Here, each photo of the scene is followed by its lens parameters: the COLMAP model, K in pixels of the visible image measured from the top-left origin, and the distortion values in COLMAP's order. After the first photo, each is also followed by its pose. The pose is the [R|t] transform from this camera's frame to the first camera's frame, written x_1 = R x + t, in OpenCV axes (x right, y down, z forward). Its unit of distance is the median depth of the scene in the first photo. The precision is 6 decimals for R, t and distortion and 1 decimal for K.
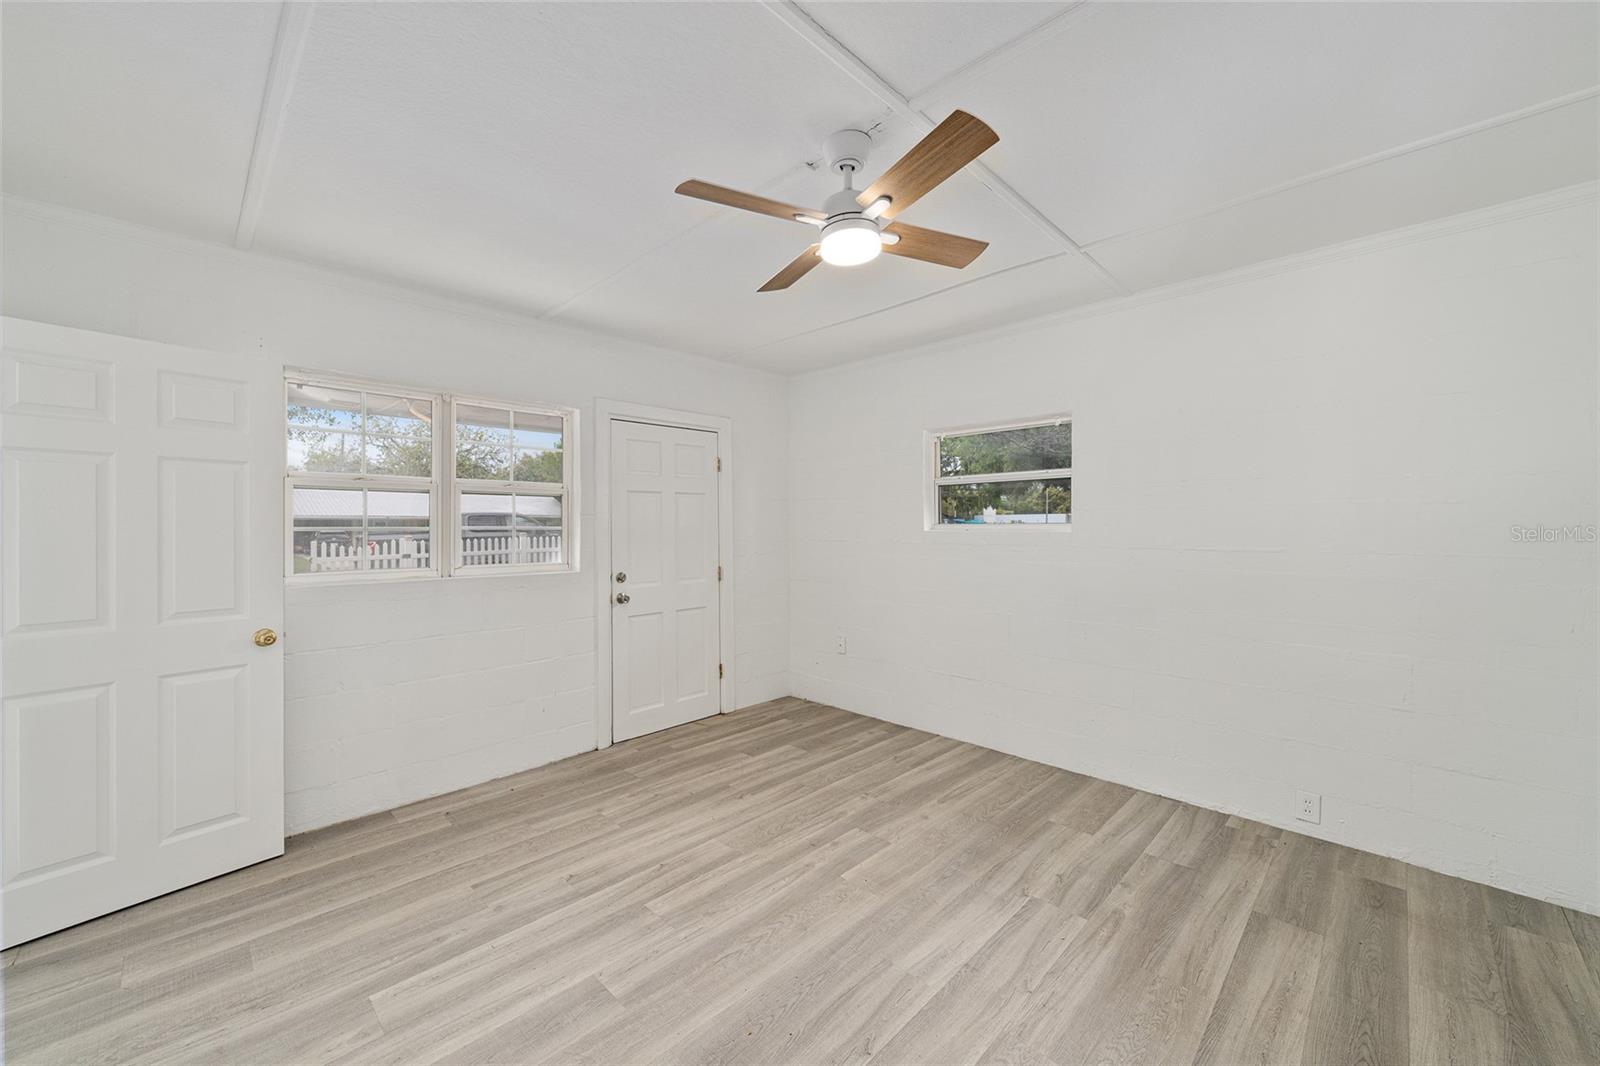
lens RADIAL K [[626.3, 0, 801.9], [0, 626.3, 524.4], [0, 0, 1]] dist [0.000217, 0.000294]
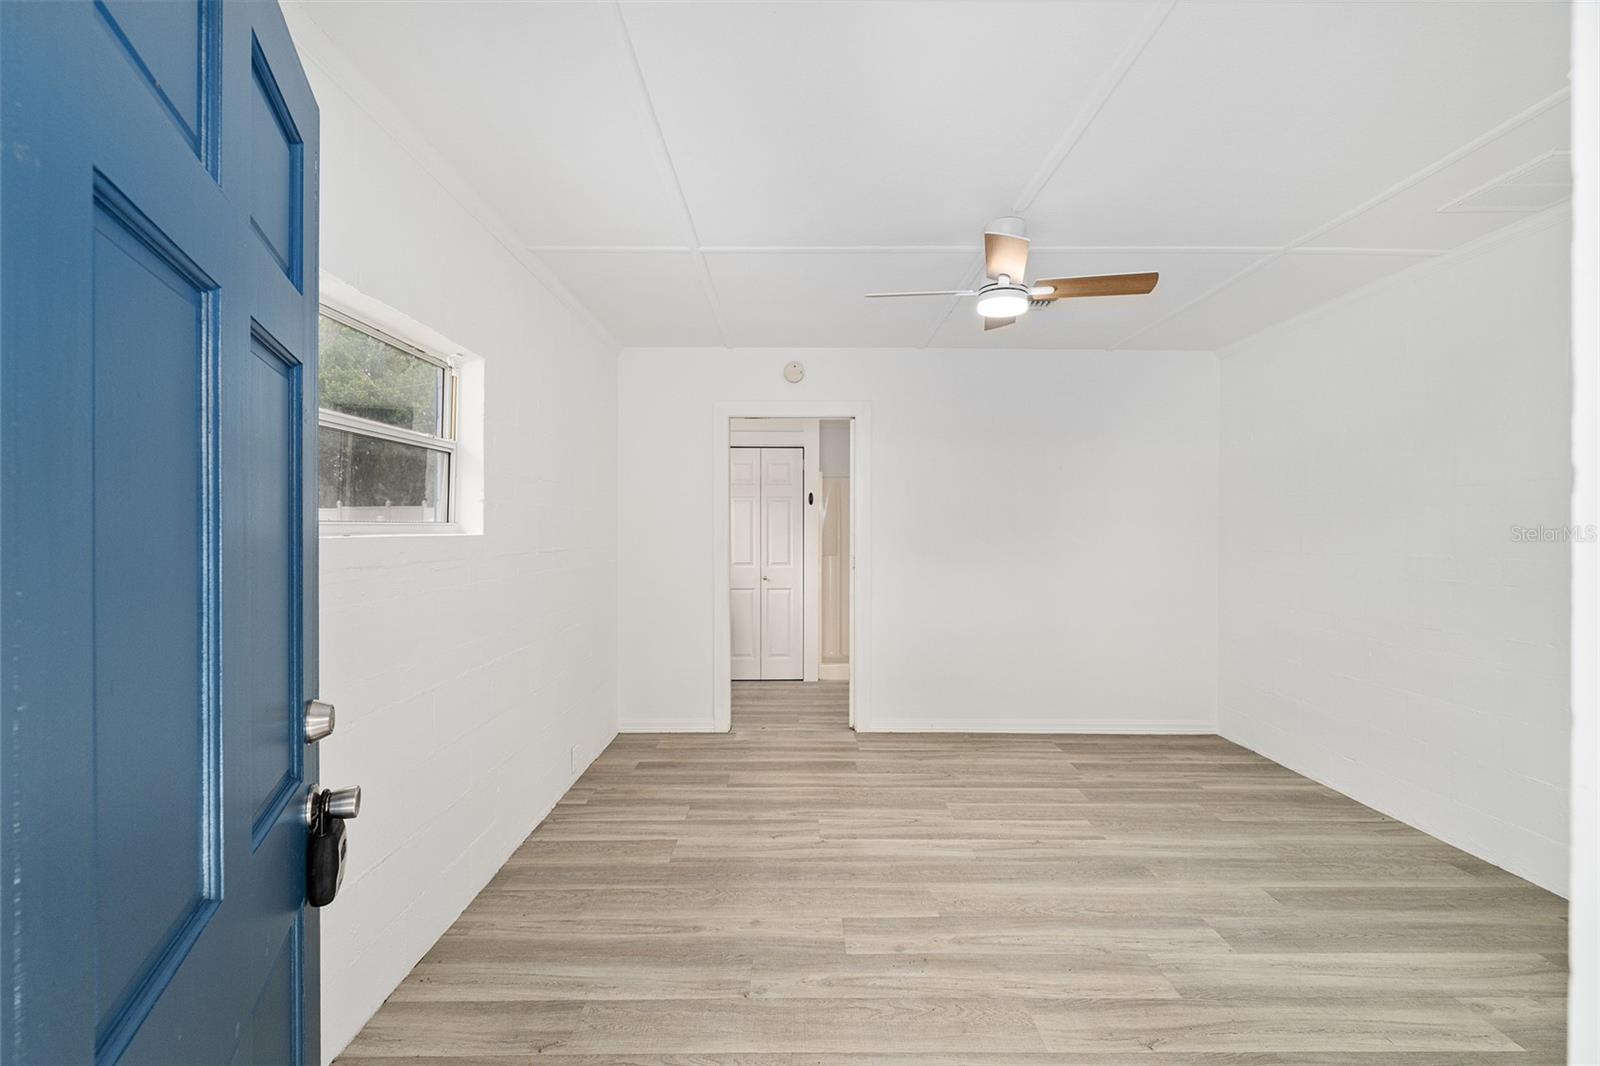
lens RADIAL K [[670.6, 0, 801.4], [0, 670.6, 528.0], [0, 0, 1]] dist [-0.001507, -0.000119]
pose [[-0.708173, -0.000614, 0.706038, -0.512268], [-0.002761, 0.999994, -0.001901, 0.005840], [-0.706033, -0.003296, -0.708171, 1.956390]]
